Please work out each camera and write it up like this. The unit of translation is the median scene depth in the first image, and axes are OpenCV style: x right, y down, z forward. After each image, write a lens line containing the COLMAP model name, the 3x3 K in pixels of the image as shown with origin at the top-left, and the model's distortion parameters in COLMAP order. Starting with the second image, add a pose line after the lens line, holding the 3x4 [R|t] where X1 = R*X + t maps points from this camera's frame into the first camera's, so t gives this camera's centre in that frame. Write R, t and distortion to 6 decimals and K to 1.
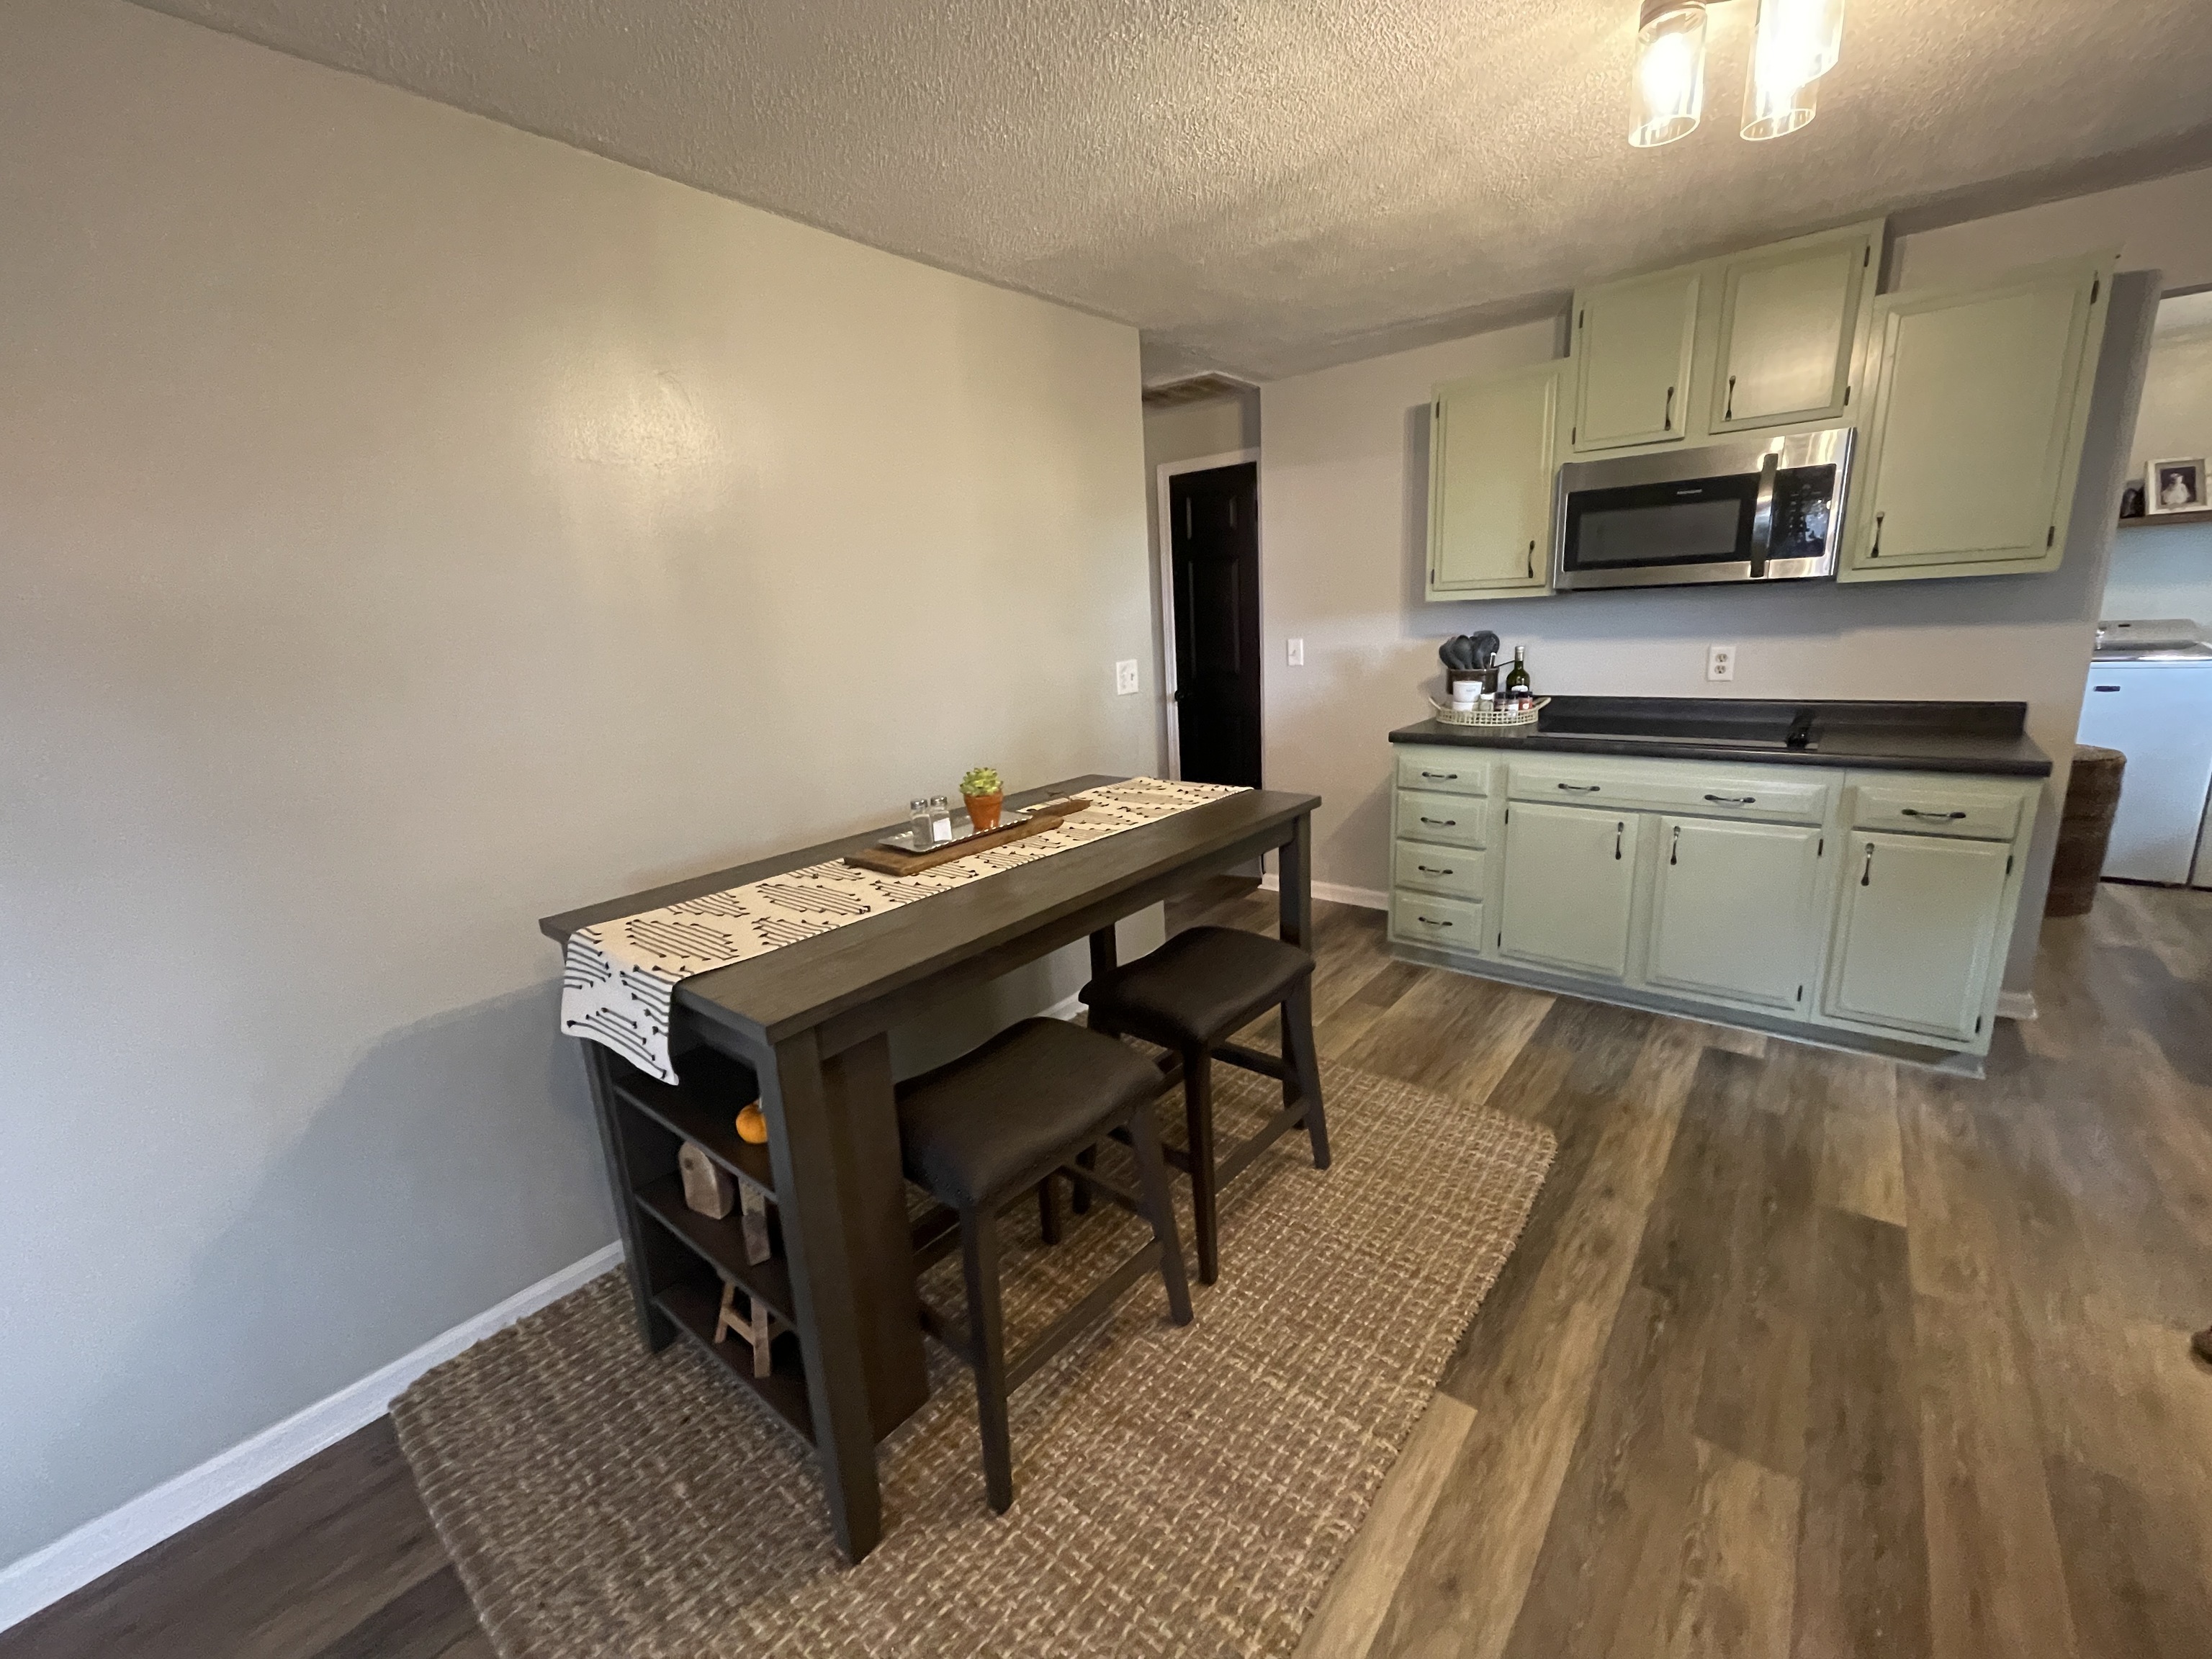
lens RADIAL K [[898.8, 0, 1106.0], [0, 898.8, 829.5], [0, 0, 1]] dist [-0.008948, 0.002840]
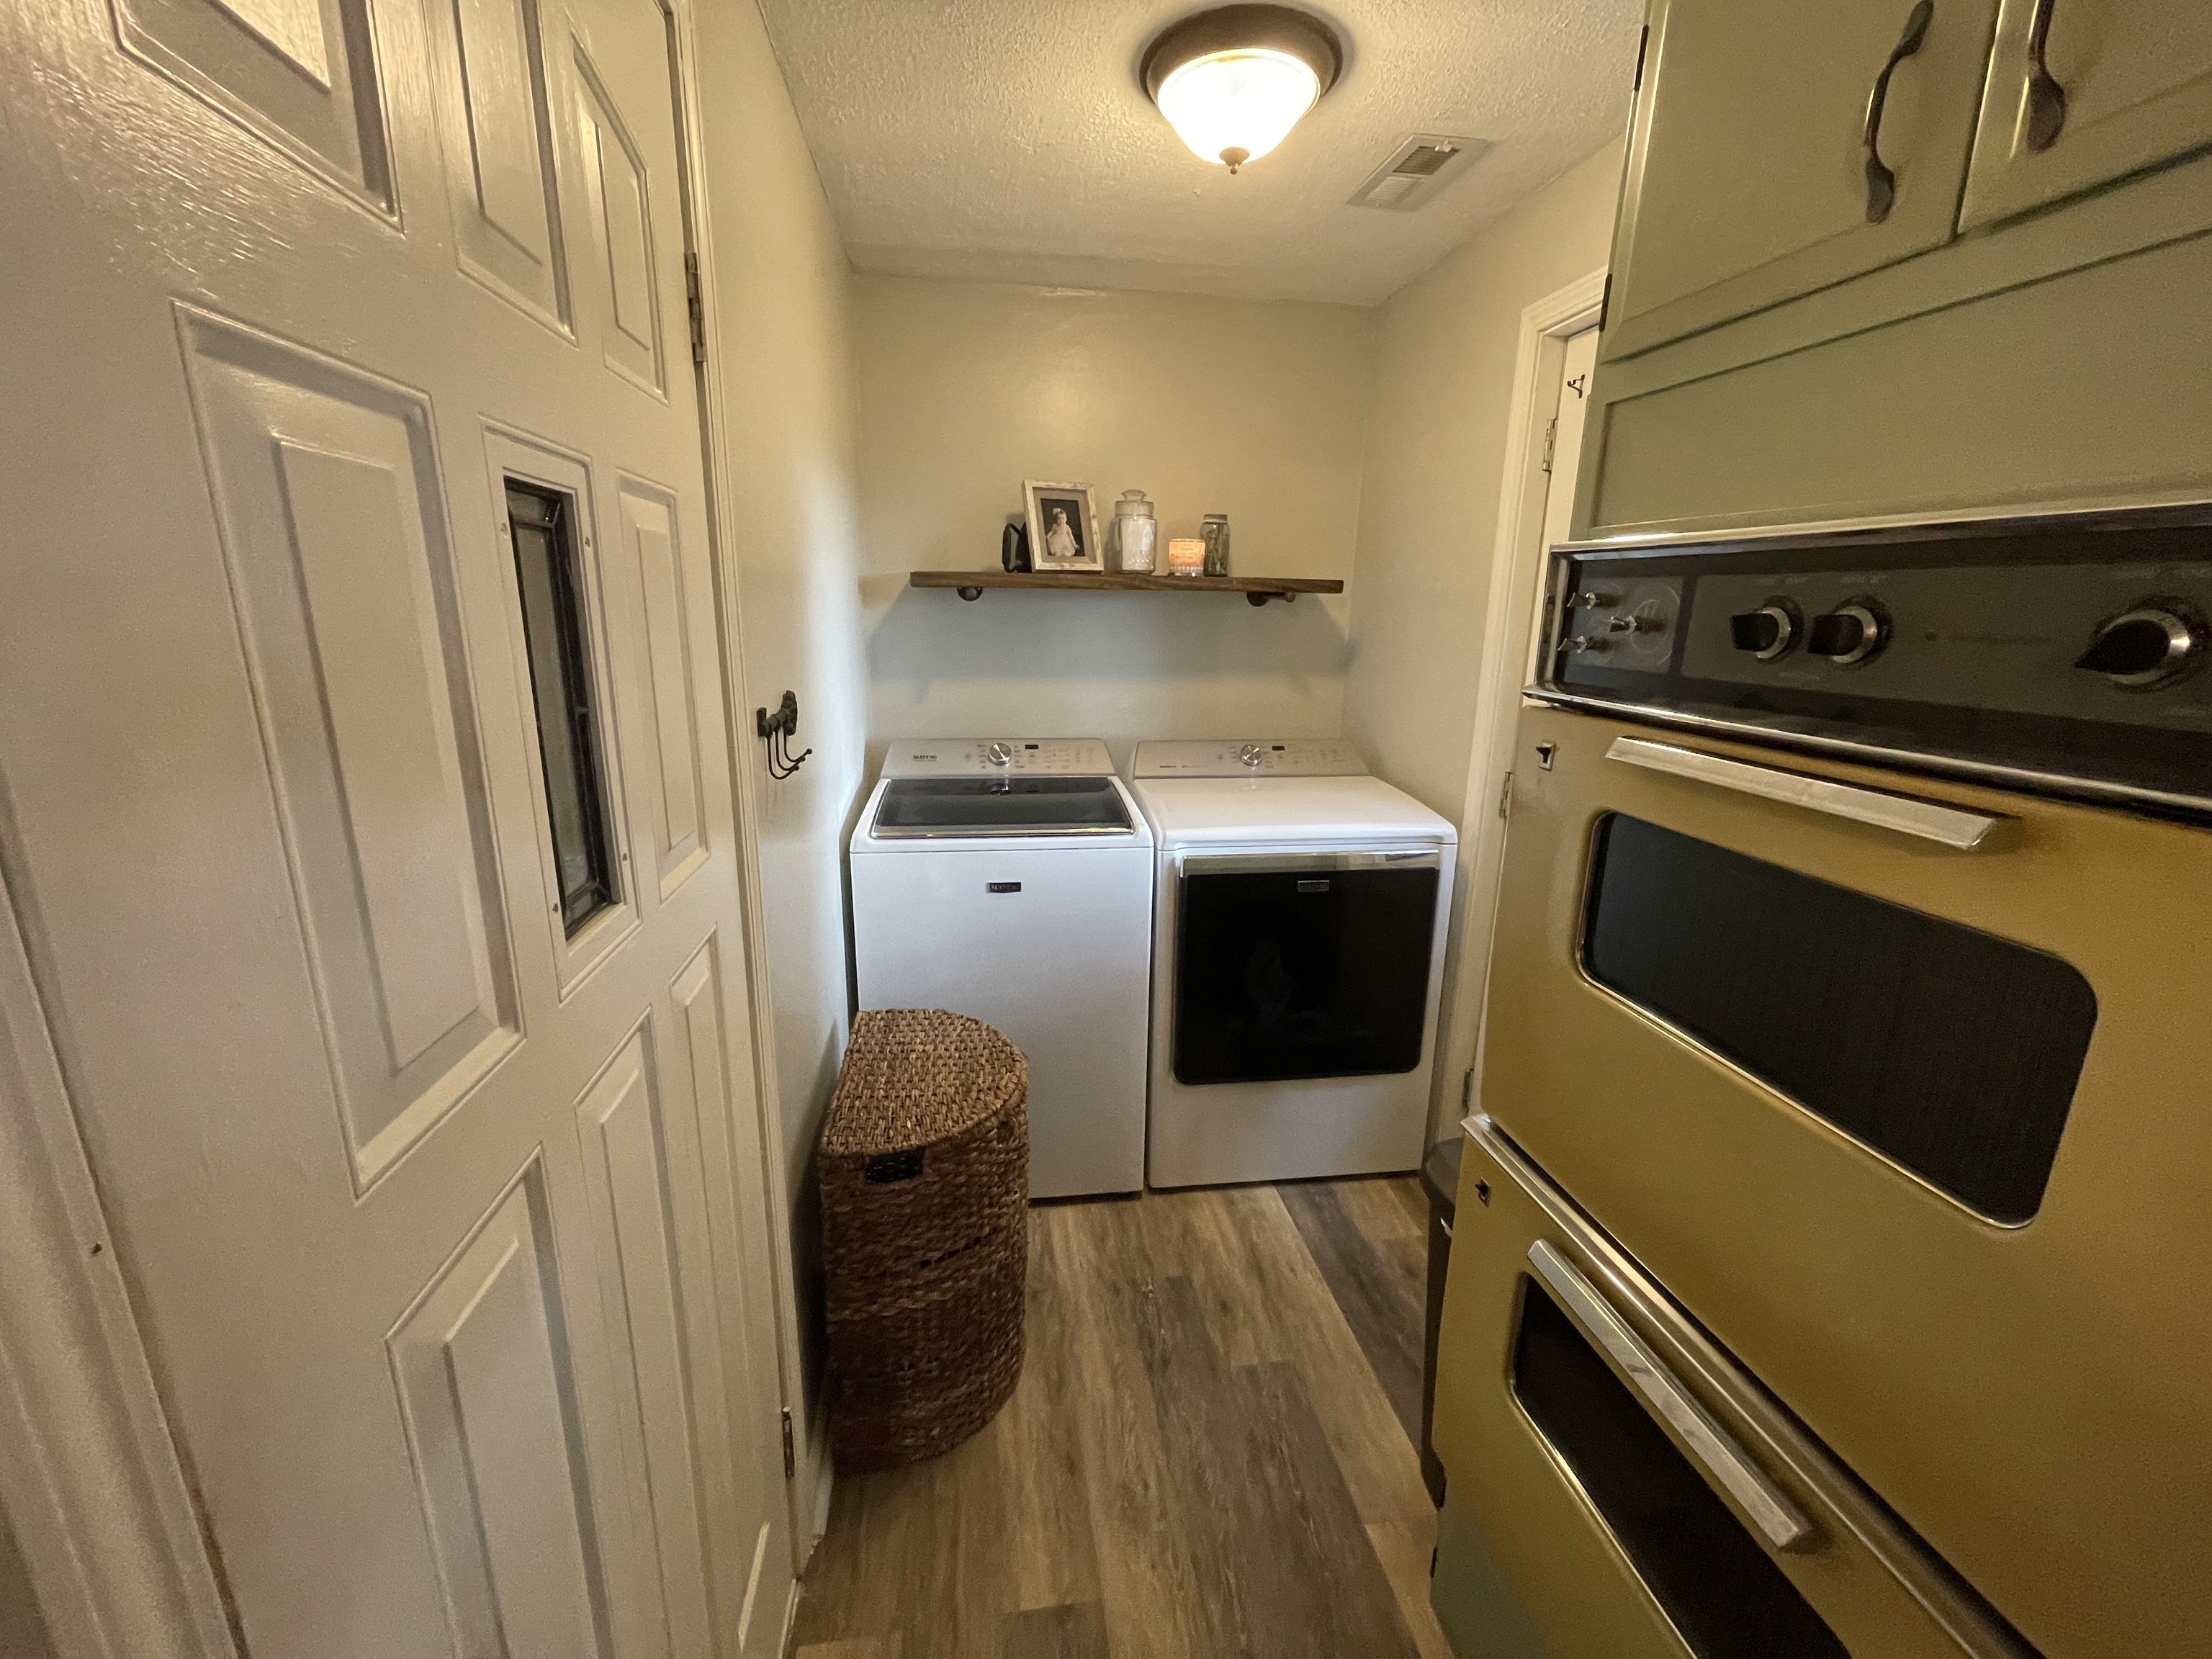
lens RADIAL K [[897.1, 0, 1106.0], [0, 897.1, 829.5], [0, 0, 1]] dist [-0.012568, -0.000089]
pose [[0.673609, -0.110227, 0.730822, 0.893582], [0.119571, 0.992043, 0.039415, -0.236944], [-0.729351, 0.060834, 0.681429, 0.679842]]
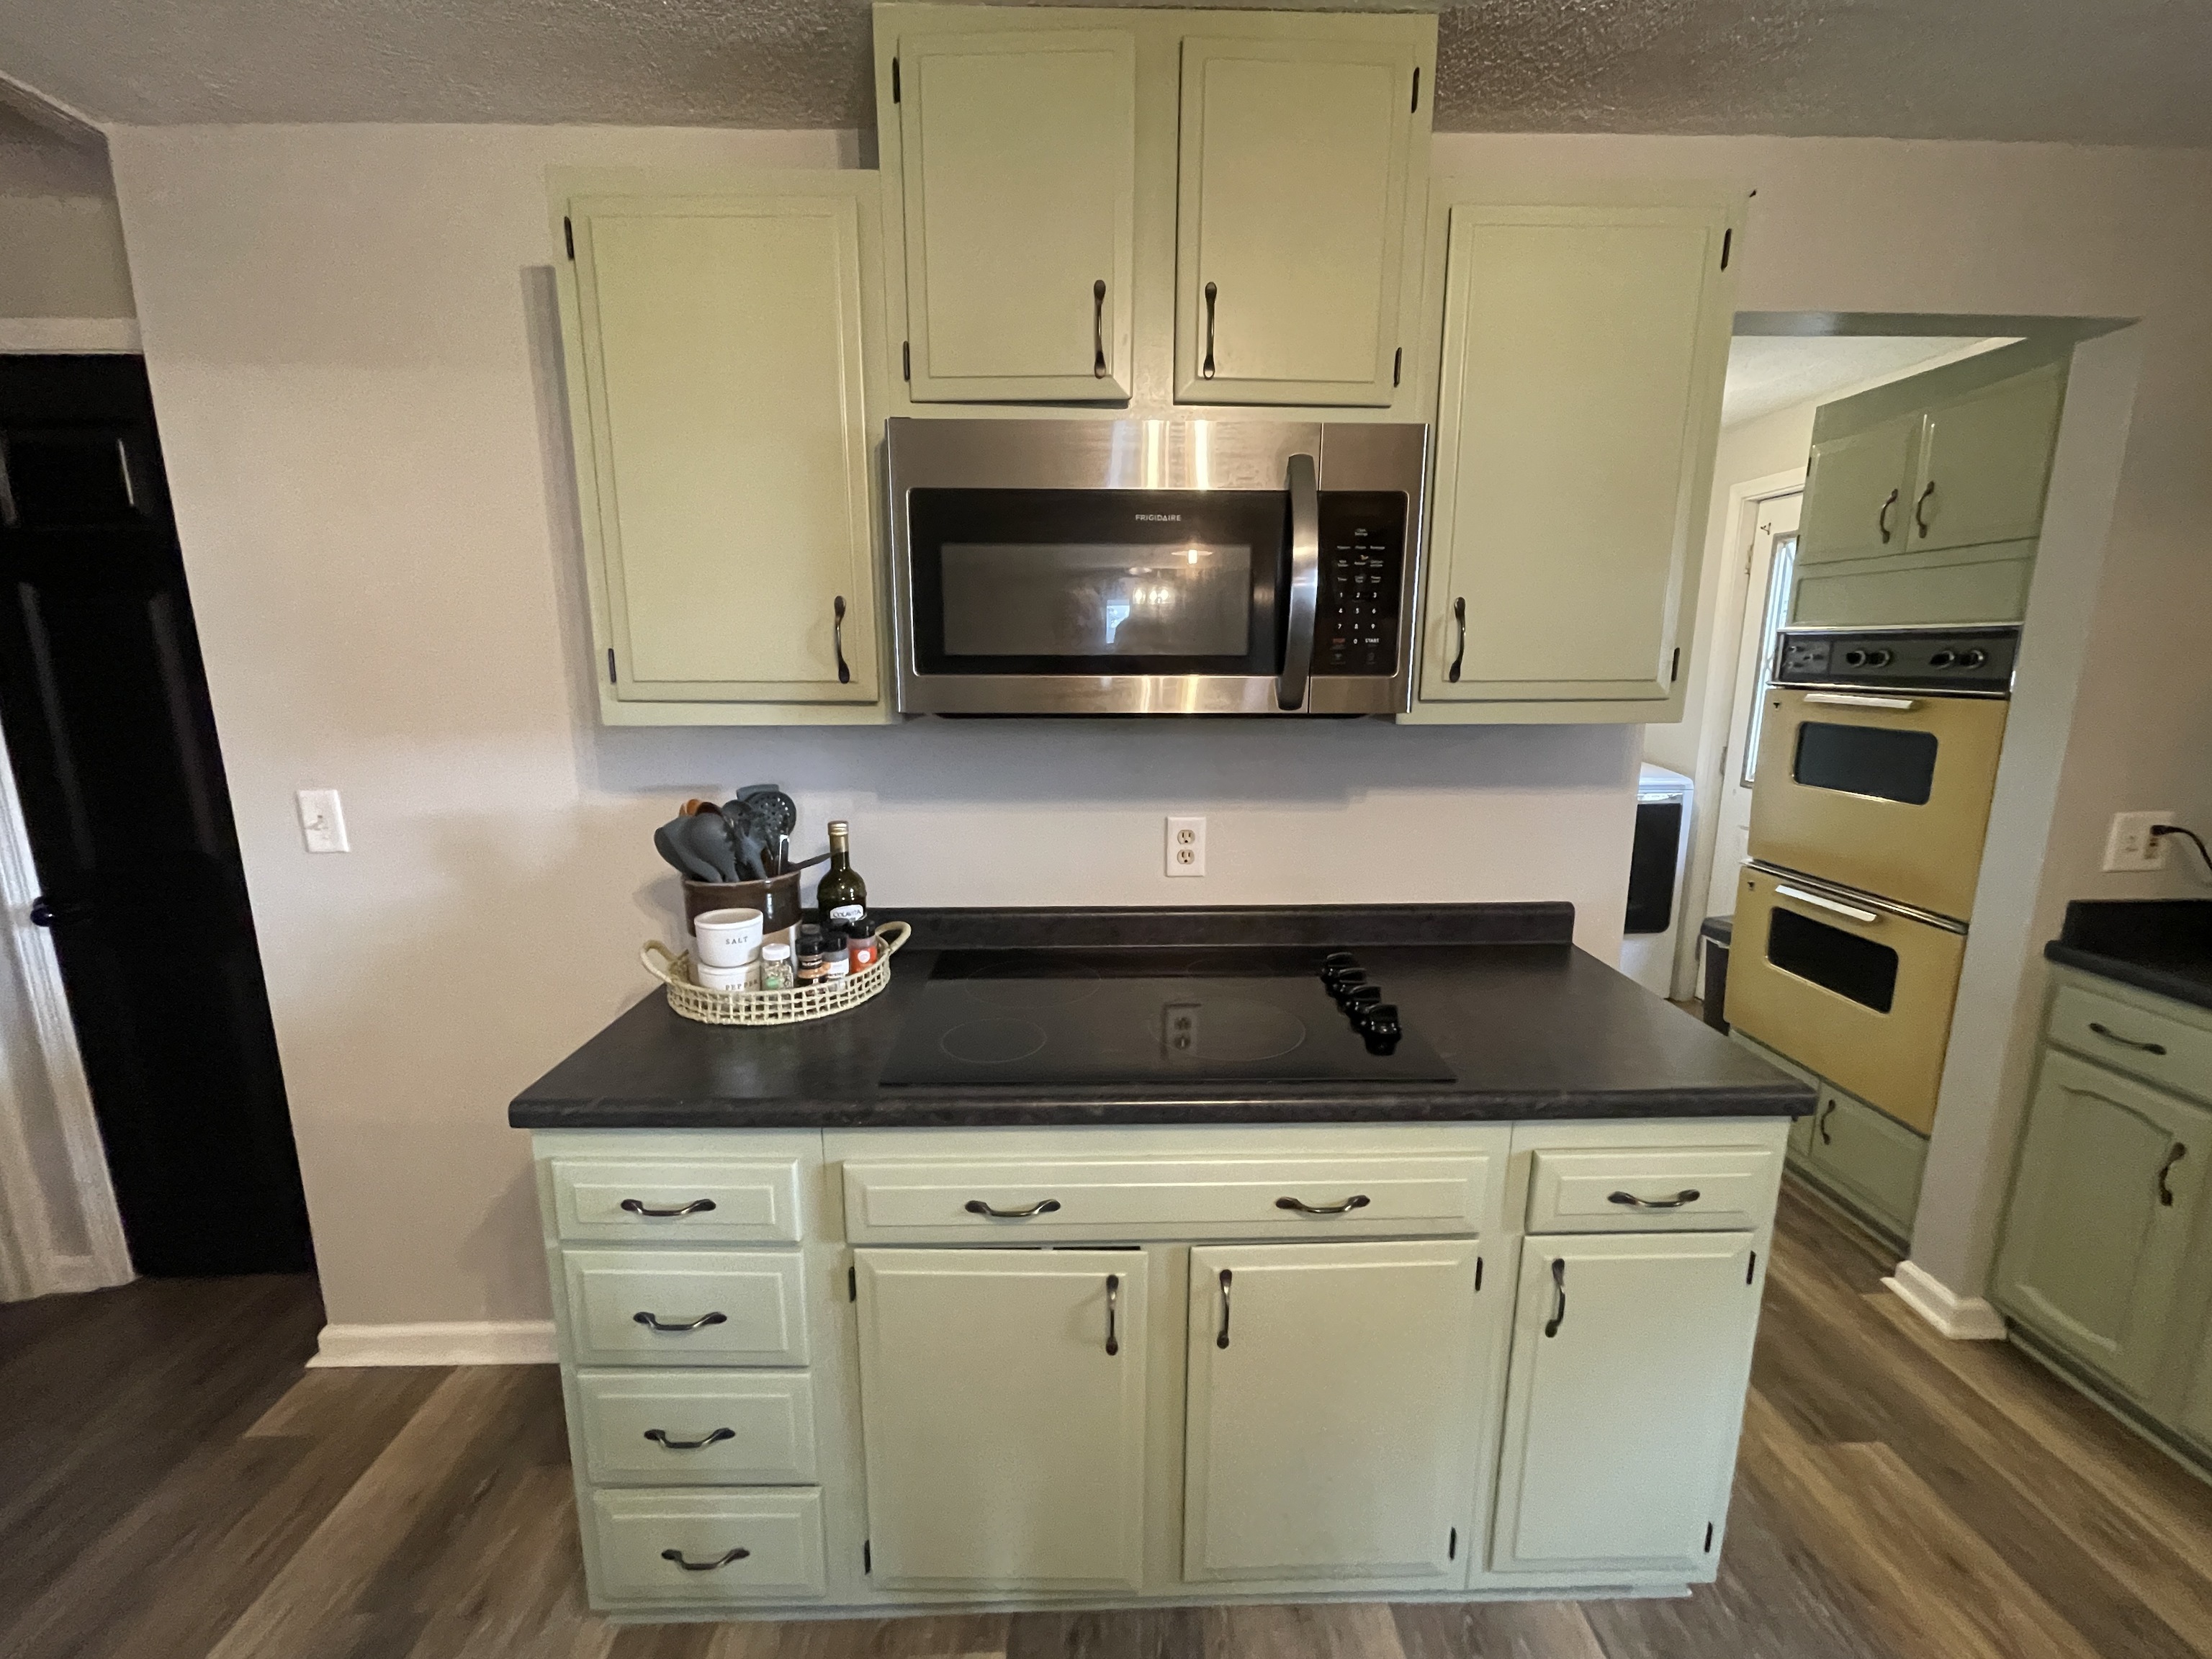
lens RADIAL K [[898.8, 0, 1106.0], [0, 898.8, 829.5], [0, 0, 1]] dist [-0.008948, 0.002840]
pose [[0.756574, -0.071111, 0.650030, 0.269870], [0.116727, 0.992790, -0.027250, -0.175000], [-0.643406, 0.096493, 0.759420, 0.570203]]
